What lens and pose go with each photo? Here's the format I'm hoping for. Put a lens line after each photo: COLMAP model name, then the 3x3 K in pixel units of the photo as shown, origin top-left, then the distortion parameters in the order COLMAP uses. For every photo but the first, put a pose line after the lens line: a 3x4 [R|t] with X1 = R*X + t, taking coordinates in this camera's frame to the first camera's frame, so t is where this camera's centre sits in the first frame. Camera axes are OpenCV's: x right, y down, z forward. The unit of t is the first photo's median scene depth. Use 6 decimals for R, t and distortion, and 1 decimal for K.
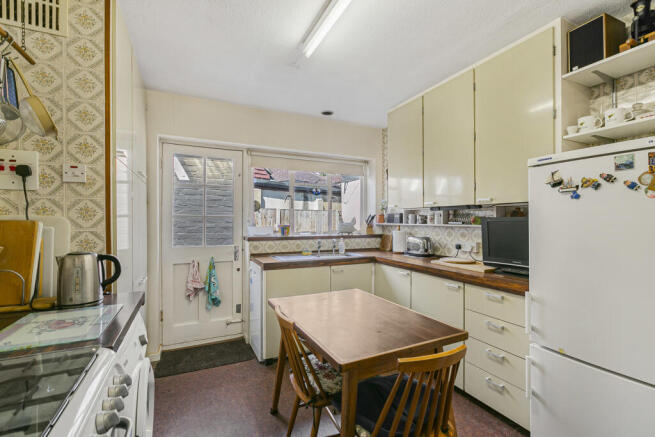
lens RADIAL K [[297.5, 0, 328.5], [0, 297.5, 217.2], [0, 0, 1]] dist [-0.001232, -0.000117]
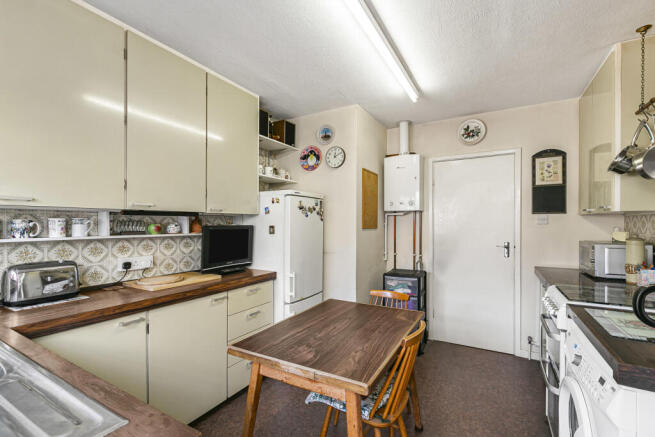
lens RADIAL K [[297.5, 0, 327.0], [0, 297.5, 222.3], [0, 0, 1]] dist [-0.001232, -0.000117]
pose [[-0.568406, -0.001276, 0.822747, -0.693559], [-0.007486, 0.999965, -0.003621, -0.014937], [-0.822714, -0.008217, -0.568396, 1.598462]]
